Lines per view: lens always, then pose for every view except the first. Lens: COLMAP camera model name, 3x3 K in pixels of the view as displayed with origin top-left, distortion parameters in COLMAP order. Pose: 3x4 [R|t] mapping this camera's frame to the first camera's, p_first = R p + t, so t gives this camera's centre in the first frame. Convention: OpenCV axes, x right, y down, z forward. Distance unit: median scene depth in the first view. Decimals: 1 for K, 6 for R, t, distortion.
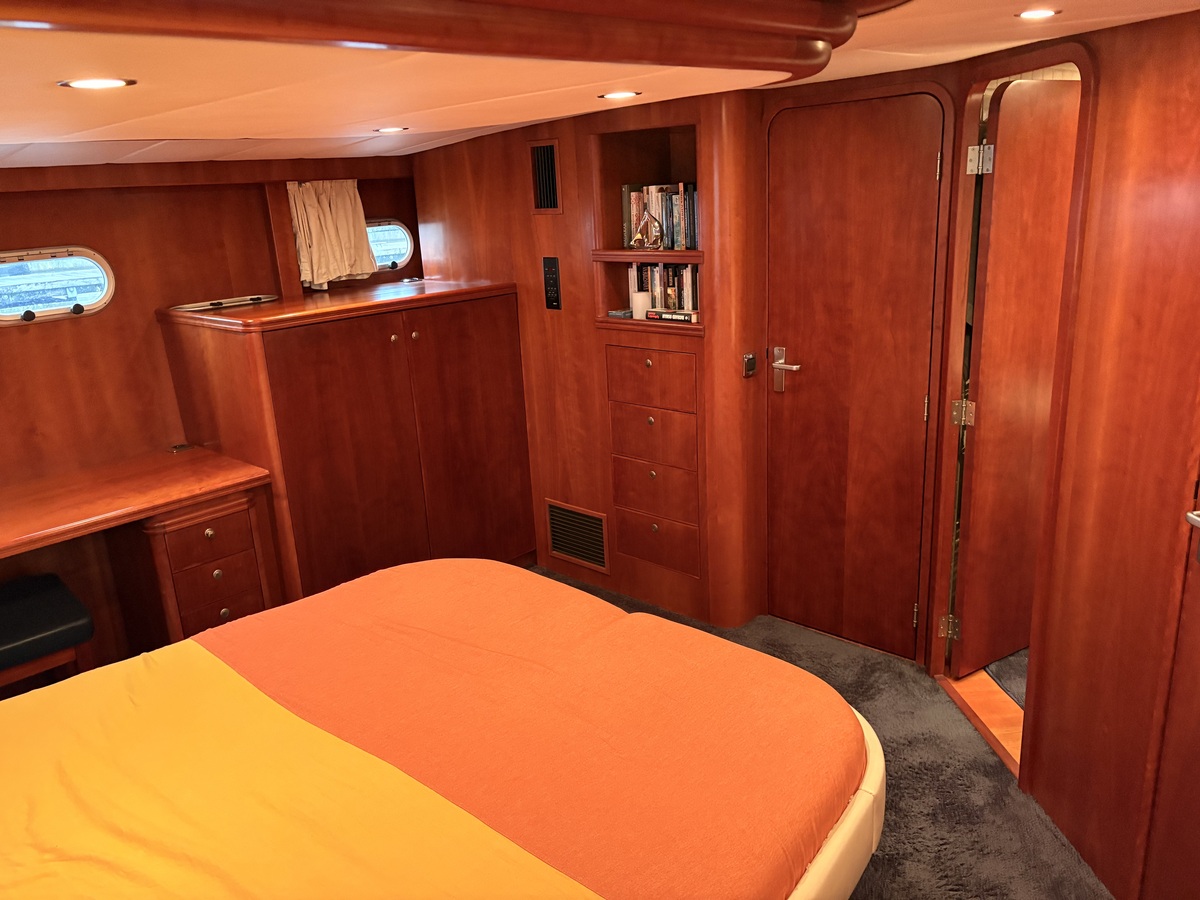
lens RADIAL K [[901.6, 0, 600.0], [0, 901.6, 450.0], [0, 0, 1]] dist [0.043655, -0.065088]
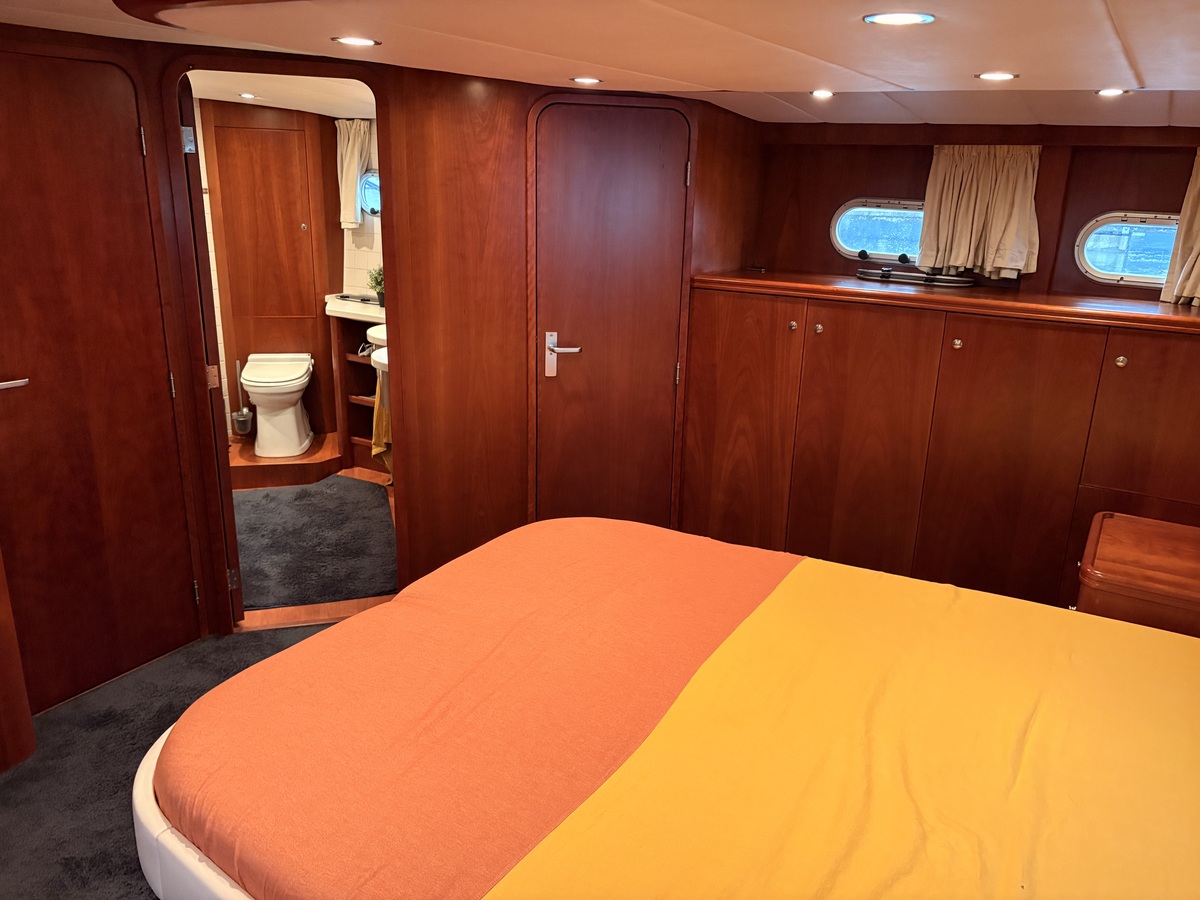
lens RADIAL K [[894.5, 0, 618.9], [0, 894.5, 451.4], [0, 0, 1]] dist [0.003294, 0.002802]
pose [[-0.210026, -0.245314, 0.946420, -0.689824], [0.254730, 0.920848, 0.295215, -0.143009], [-0.943929, 0.303084, -0.130913, 0.675401]]
